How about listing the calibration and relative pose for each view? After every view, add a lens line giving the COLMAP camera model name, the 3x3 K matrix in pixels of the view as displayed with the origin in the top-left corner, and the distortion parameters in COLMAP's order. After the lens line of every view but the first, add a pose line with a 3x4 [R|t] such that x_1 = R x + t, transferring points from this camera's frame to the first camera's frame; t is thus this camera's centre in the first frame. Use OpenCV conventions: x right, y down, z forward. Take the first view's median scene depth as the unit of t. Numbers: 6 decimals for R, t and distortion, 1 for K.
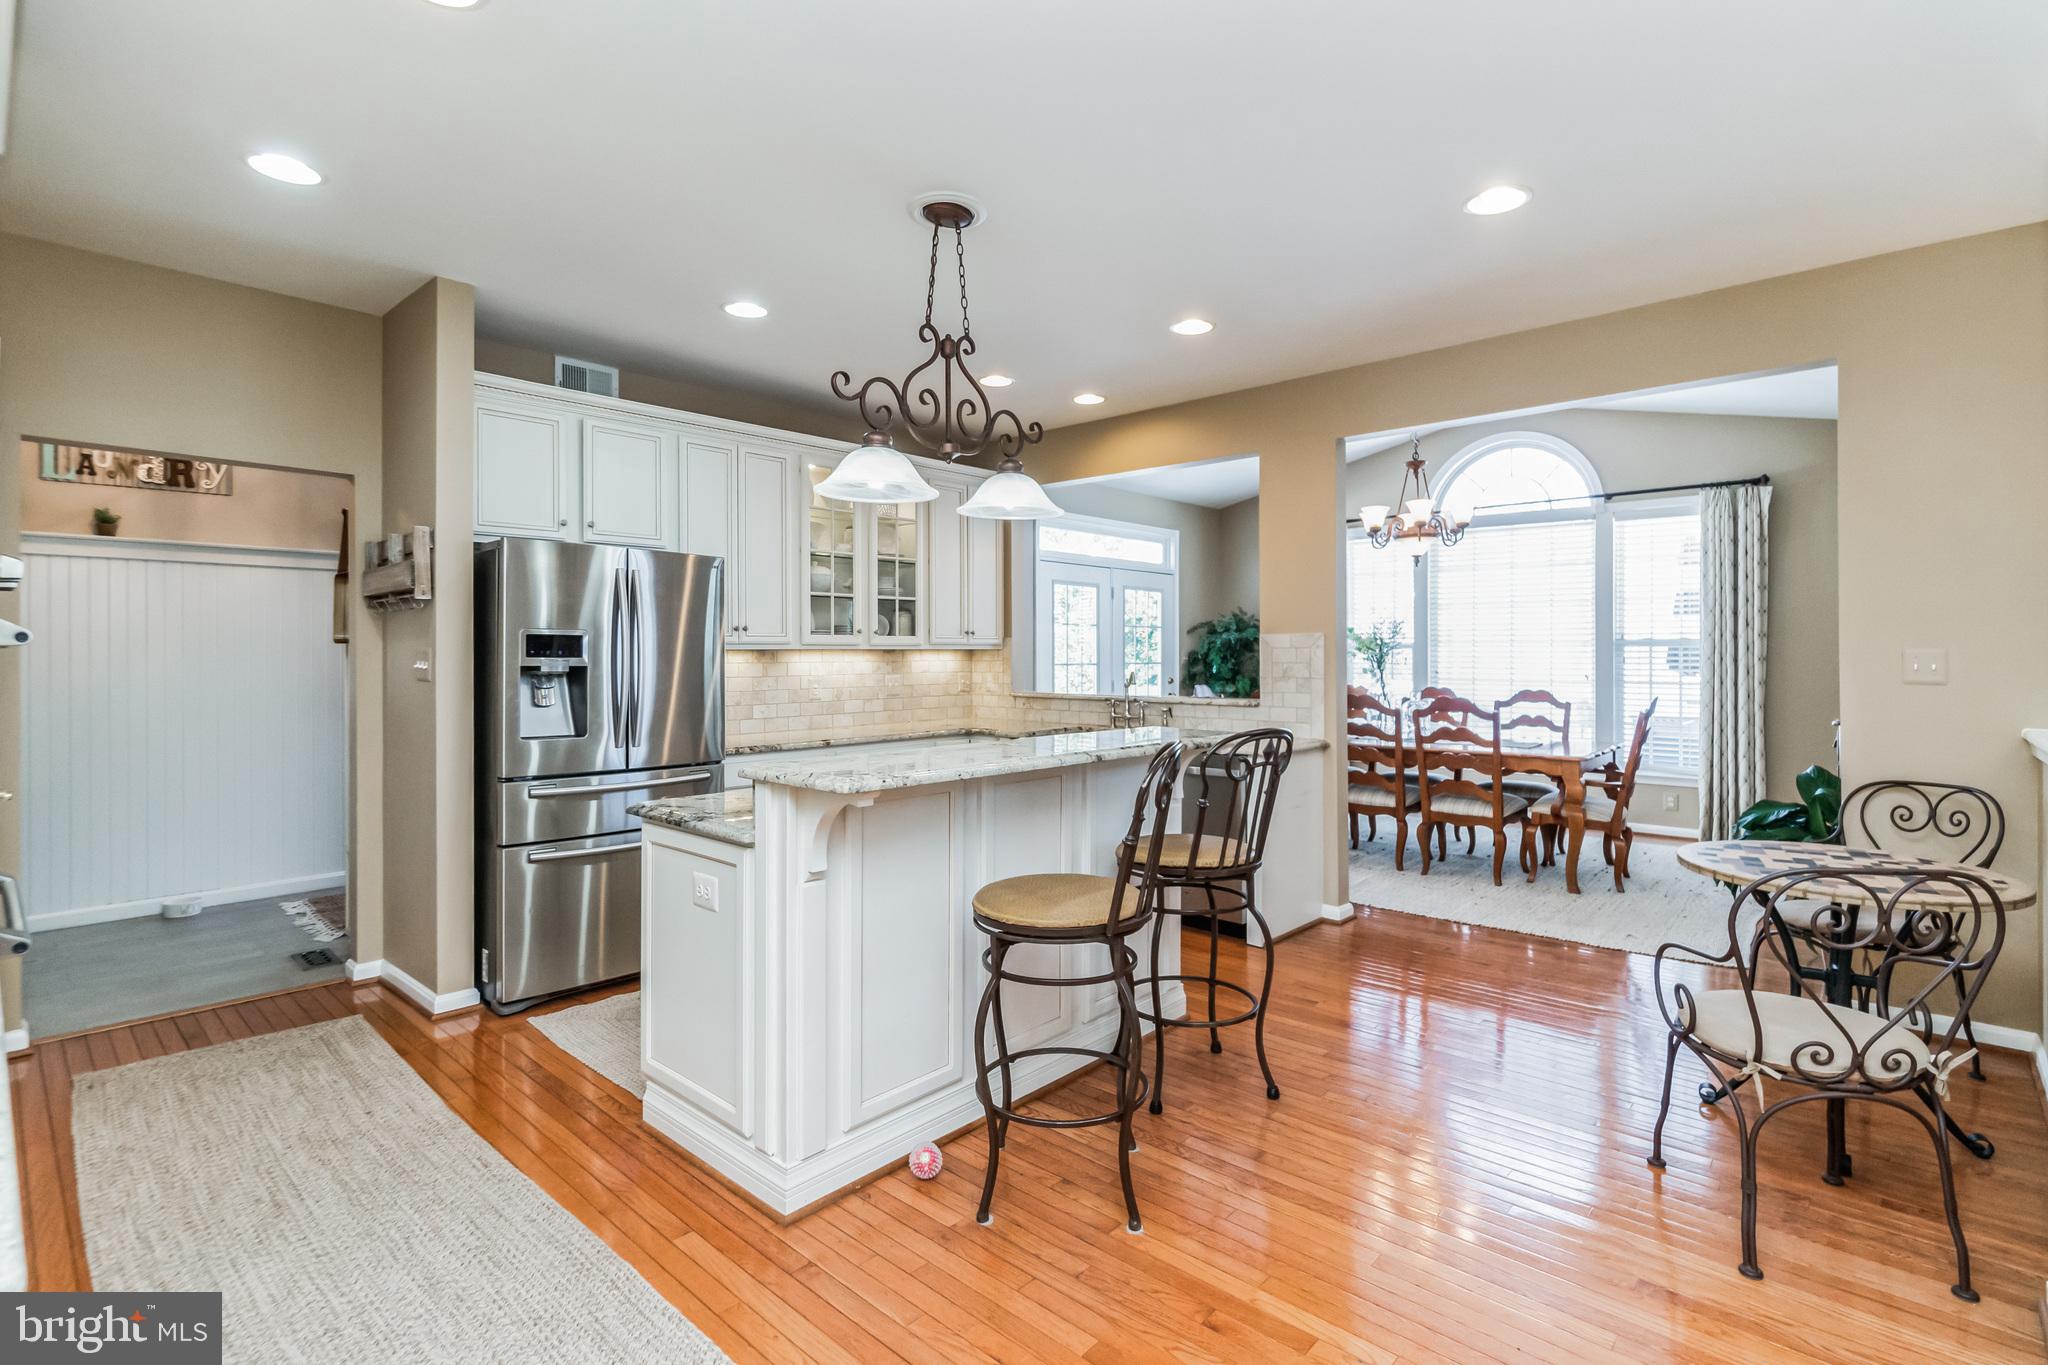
lens RADIAL K [[949.0, 0, 1023.8], [0, 949.0, 666.2], [0, 0, 1]] dist [-0.010703, -0.000134]
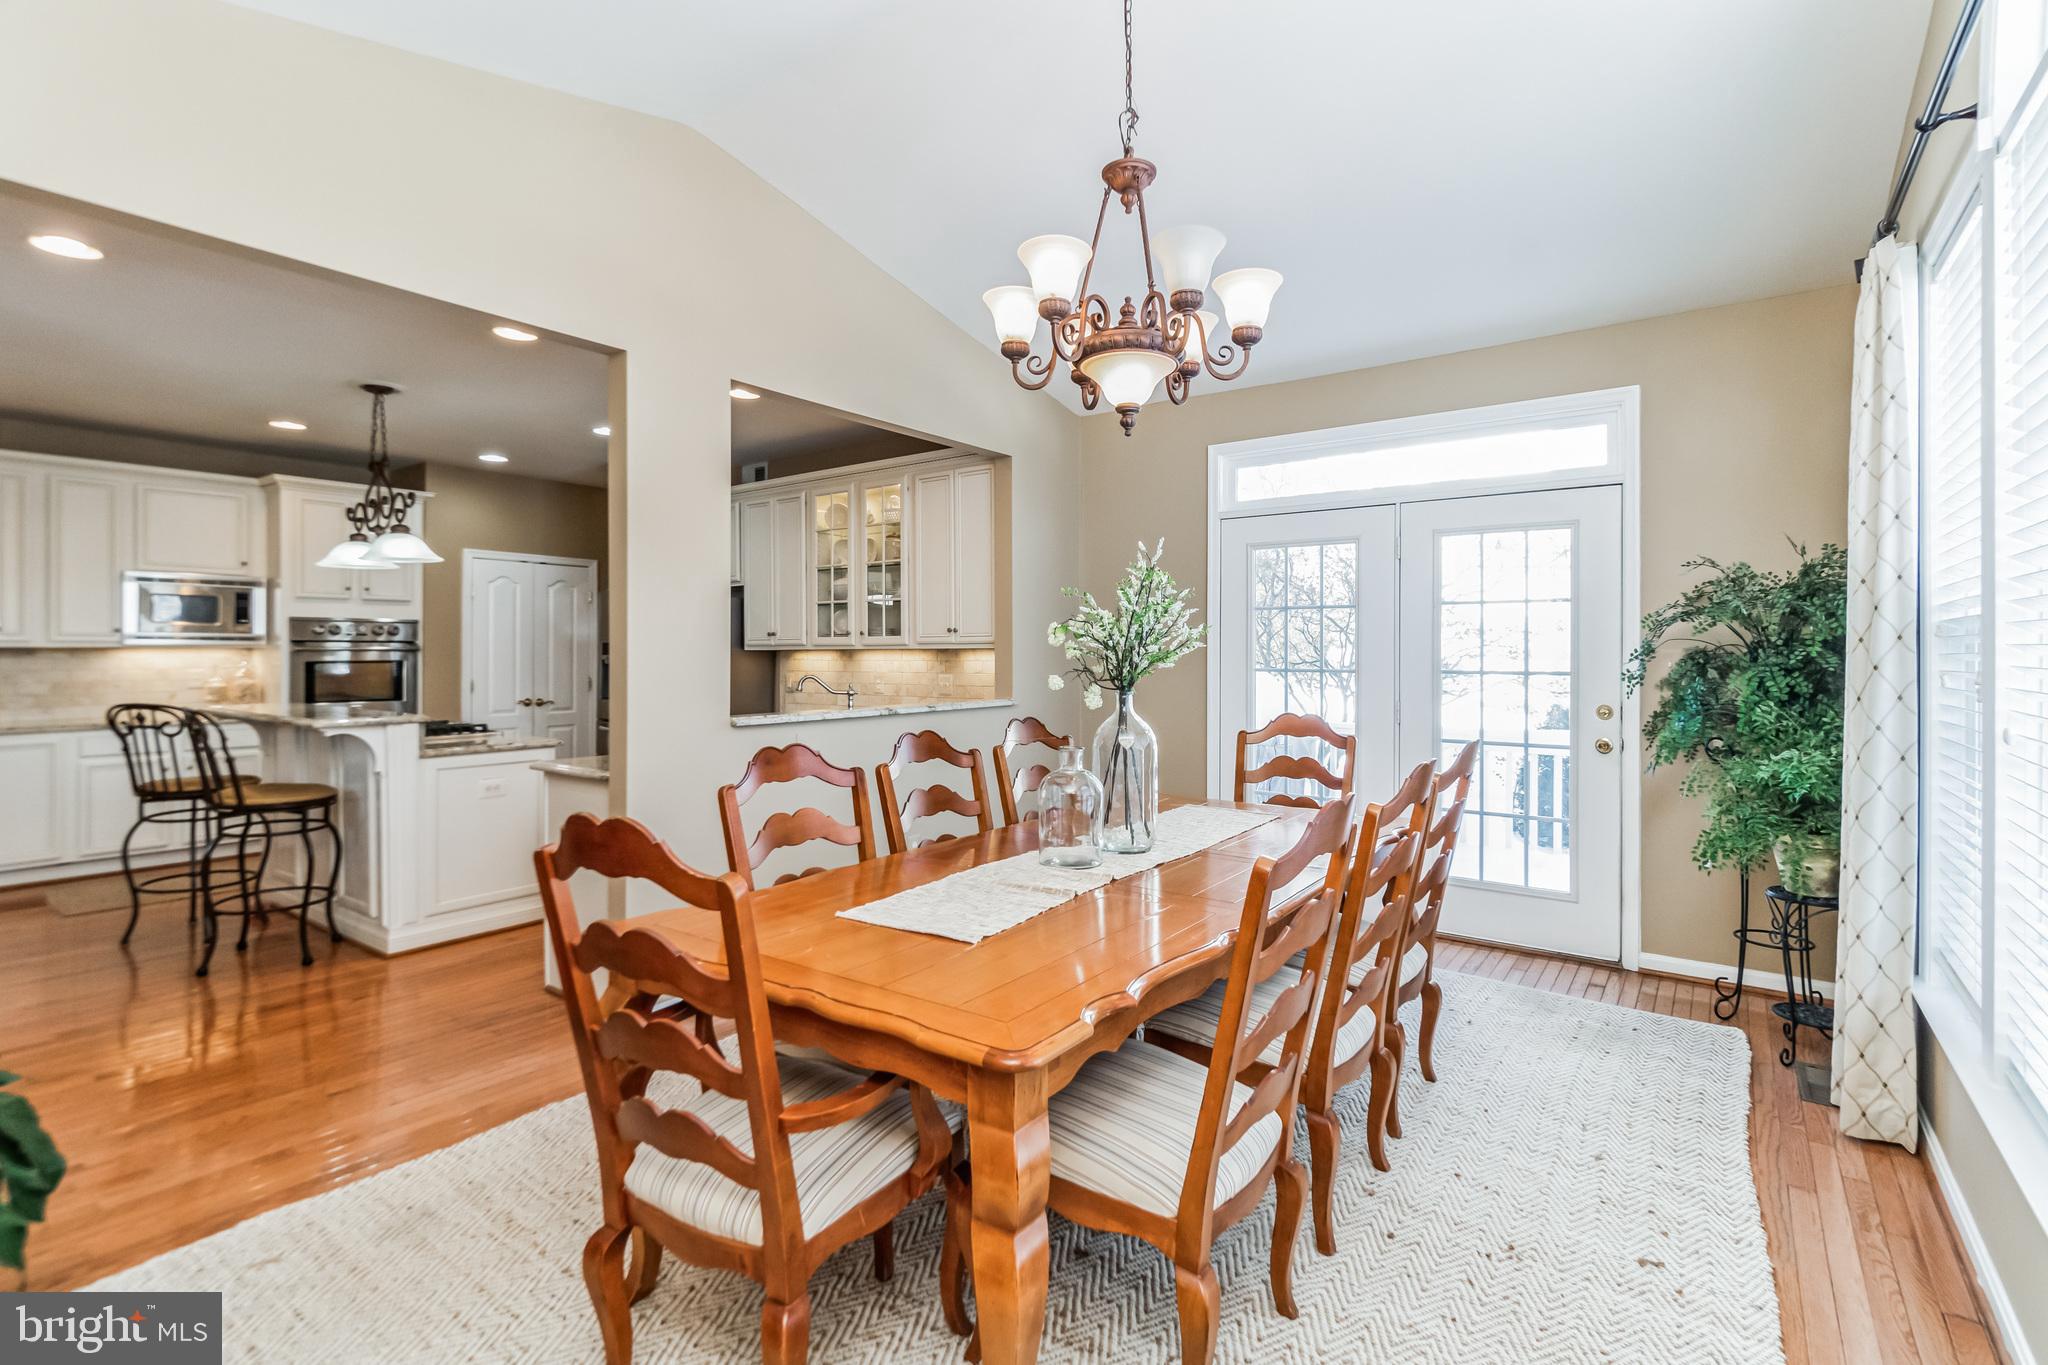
lens RADIAL K [[949.0, 0, 1028.0], [0, 949.0, 665.9], [0, 0, 1]] dist [-0.010703, -0.000134]
pose [[0.110607, 0.018821, -0.993686, 0.817898], [-0.013620, 0.999755, 0.017420, -0.017492], [0.993771, 0.011608, 0.110836, 0.925689]]
